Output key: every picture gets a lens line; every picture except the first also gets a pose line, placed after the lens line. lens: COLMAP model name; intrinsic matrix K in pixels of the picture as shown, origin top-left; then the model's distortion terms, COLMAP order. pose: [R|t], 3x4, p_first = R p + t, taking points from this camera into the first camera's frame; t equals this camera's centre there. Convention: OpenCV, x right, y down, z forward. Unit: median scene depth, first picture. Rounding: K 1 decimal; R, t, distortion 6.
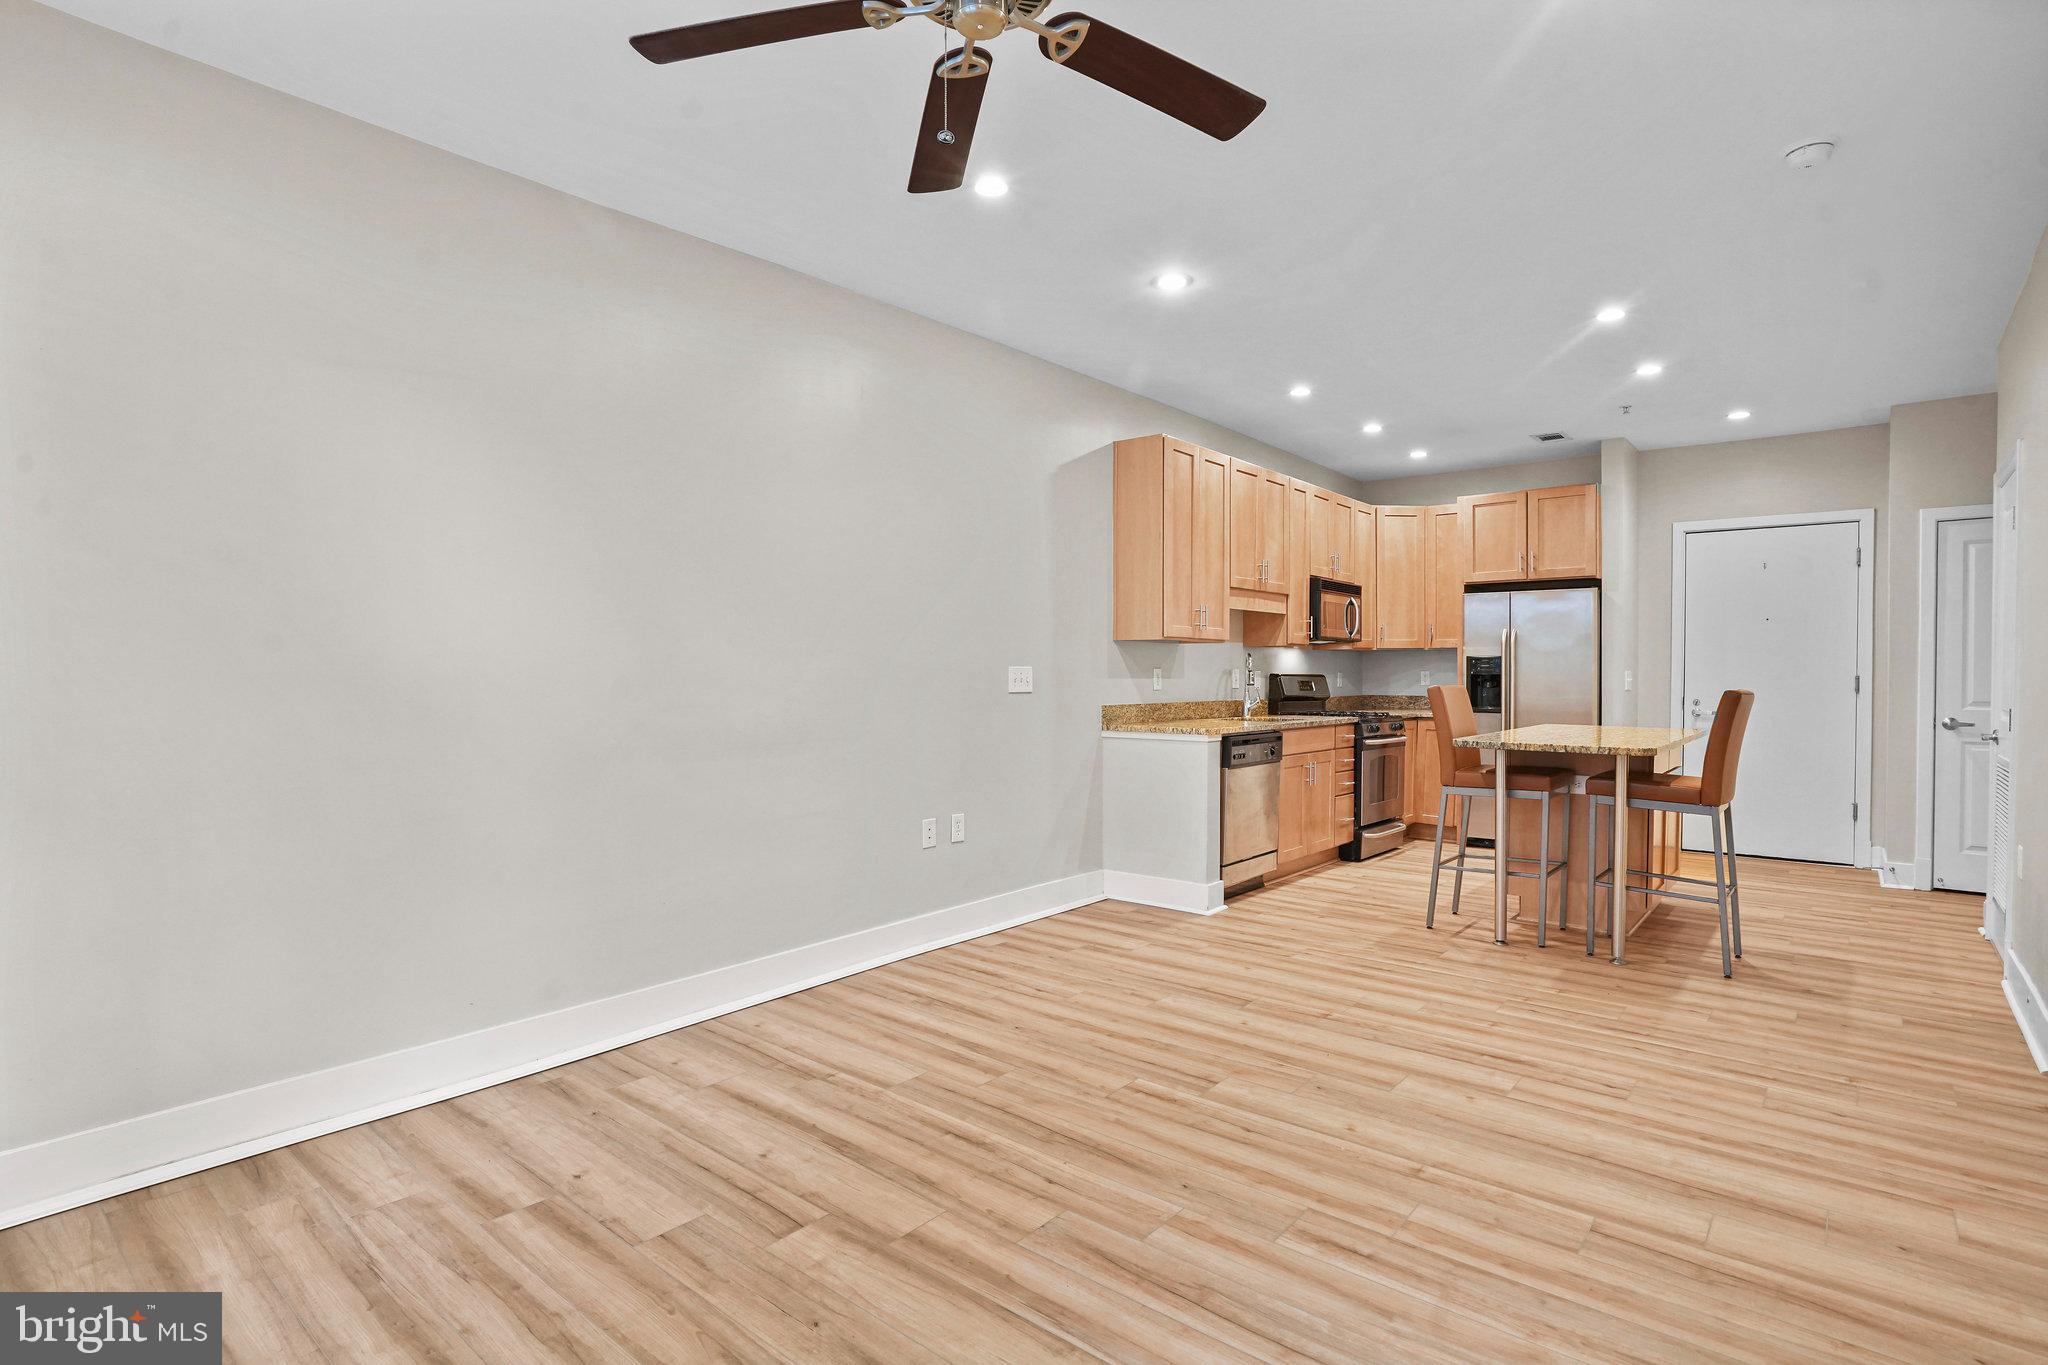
lens RADIAL K [[1018.7, 0, 1020.2], [0, 1018.7, 693.9], [0, 0, 1]] dist [-0.039246, 0.013967]
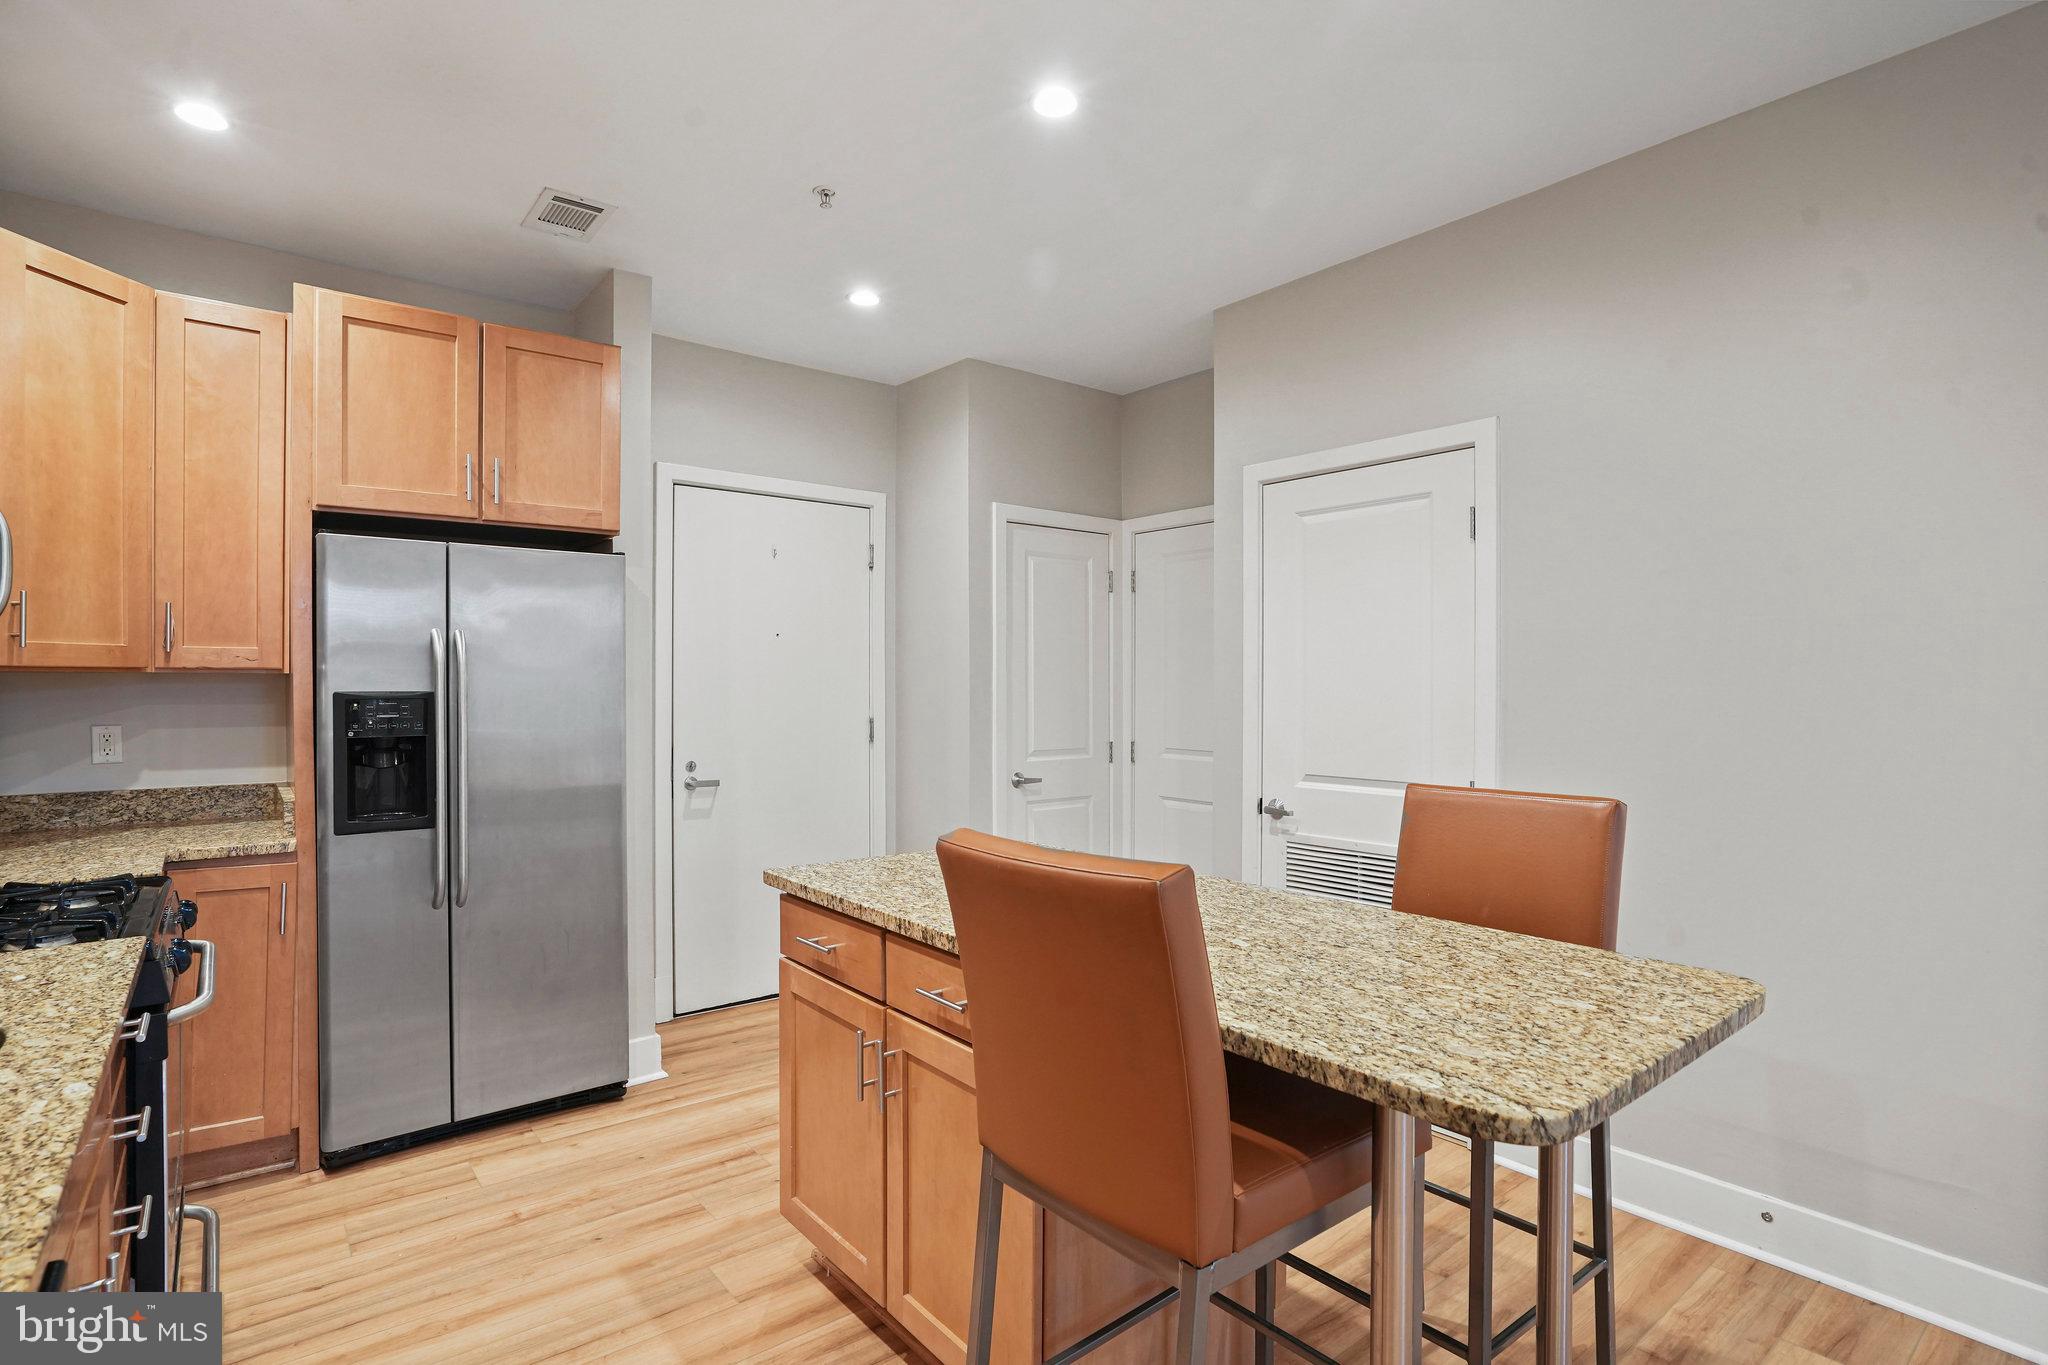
lens RADIAL K [[1018.7, 0, 1022.1], [0, 1018.7, 685.5], [0, 0, 1]] dist [-0.039246, 0.013967]
pose [[0.199662, 0.000320, 0.979865, 0.261466], [0.022550, 0.999734, -0.004922, -0.073711], [-0.979605, 0.023078, 0.199602, 1.521721]]
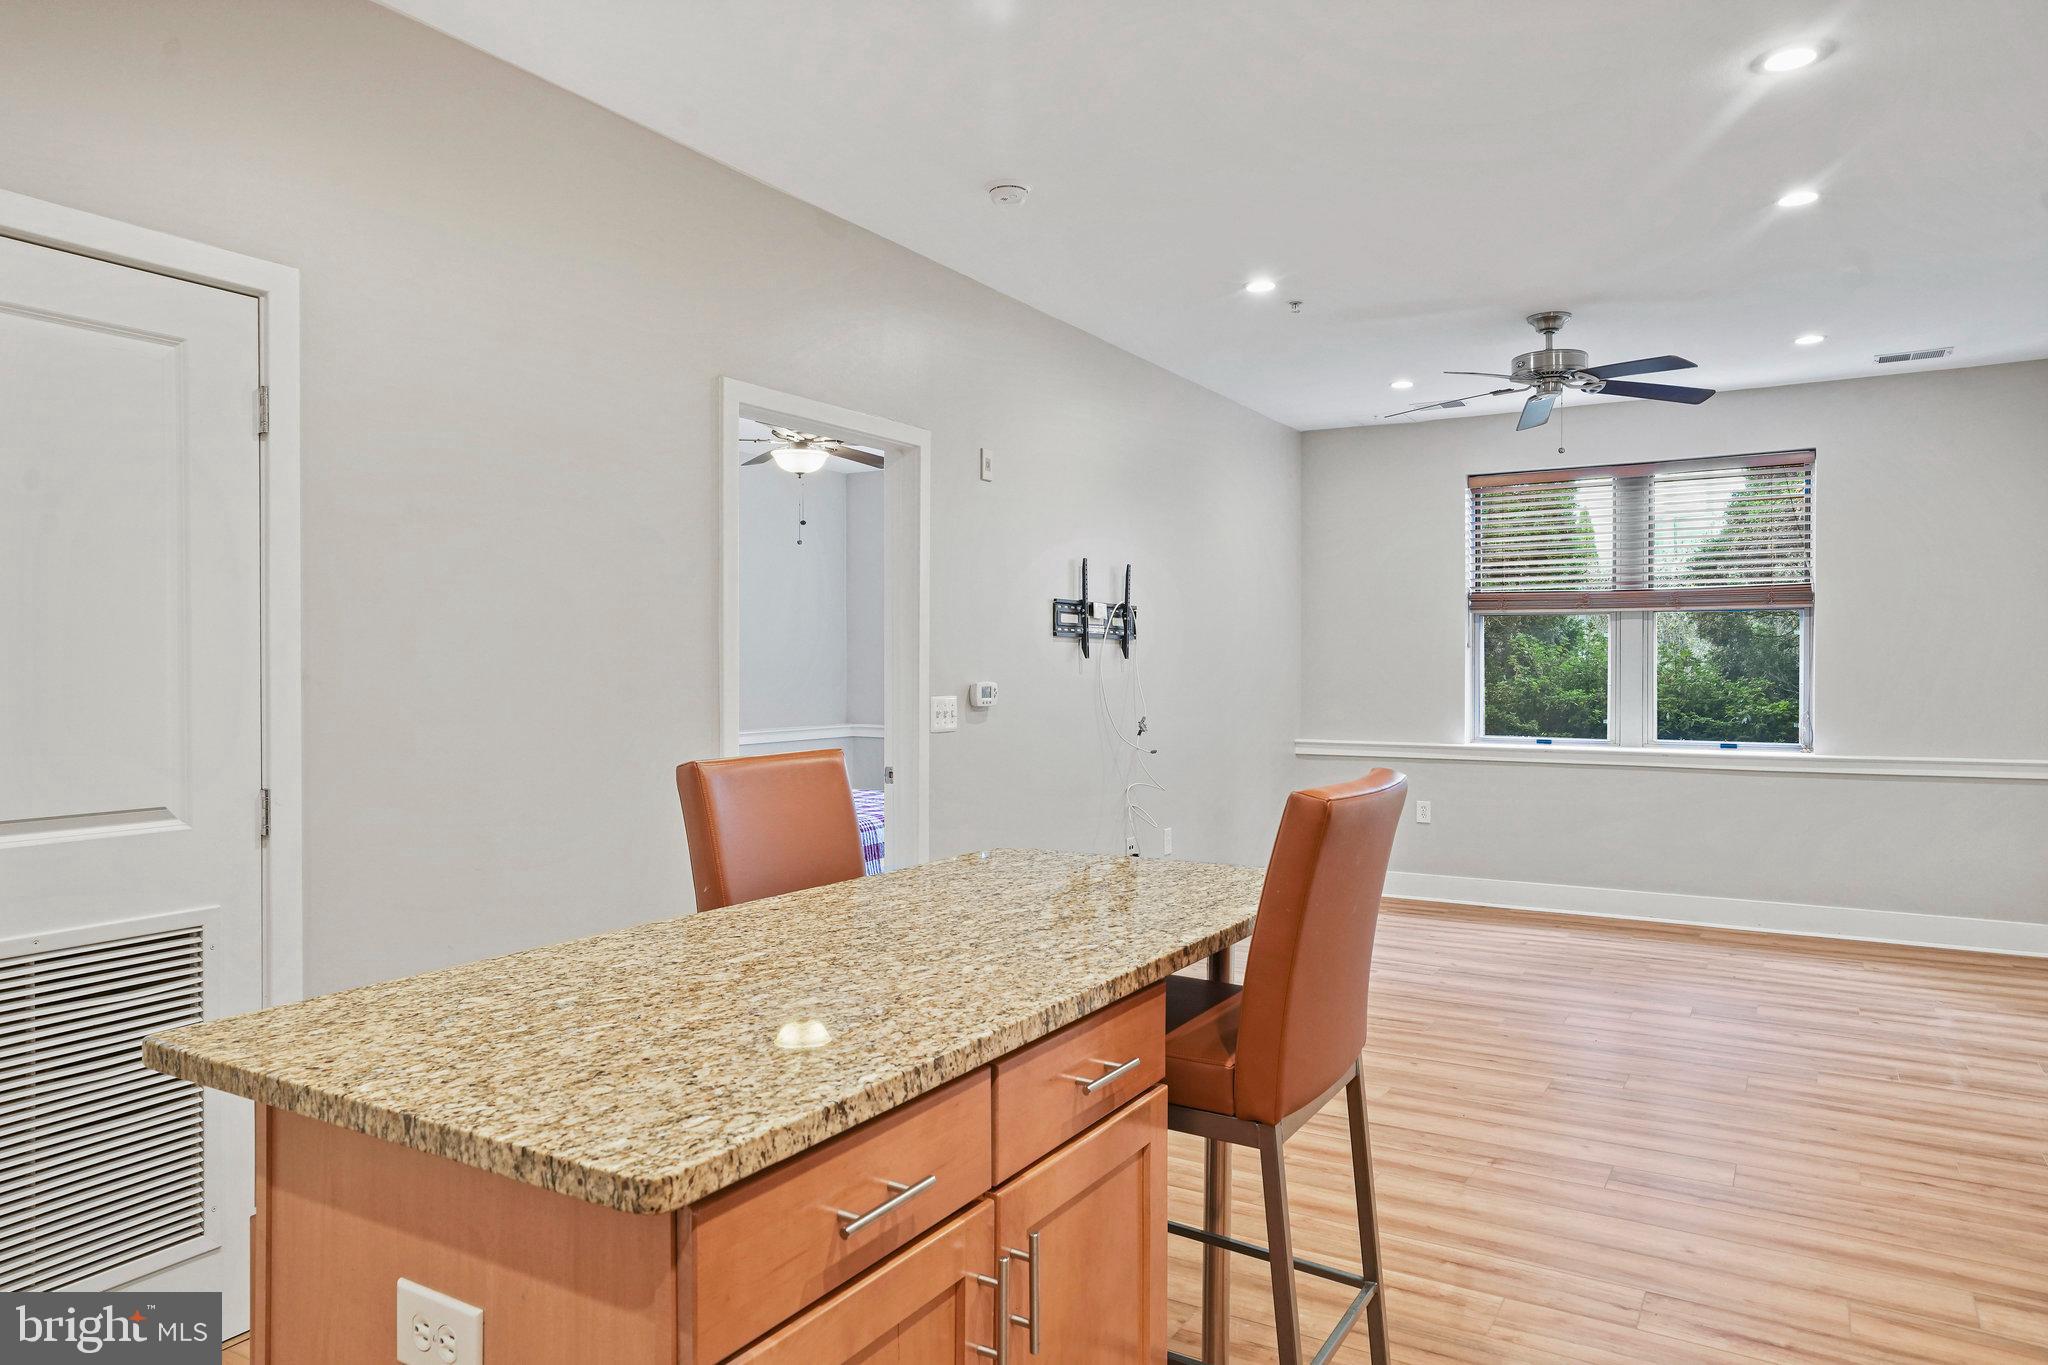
lens RADIAL K [[1311.2, 0, 1036.8], [0, 1311.2, 672.6], [0, 0, 1]] dist [0.007980, 0.005773]
pose [[-0.985465, -0.001462, -0.169870, 0.936899], [-0.005480, 0.999716, 0.023187, -0.077188], [0.169788, 0.023781, -0.985194, 2.207587]]
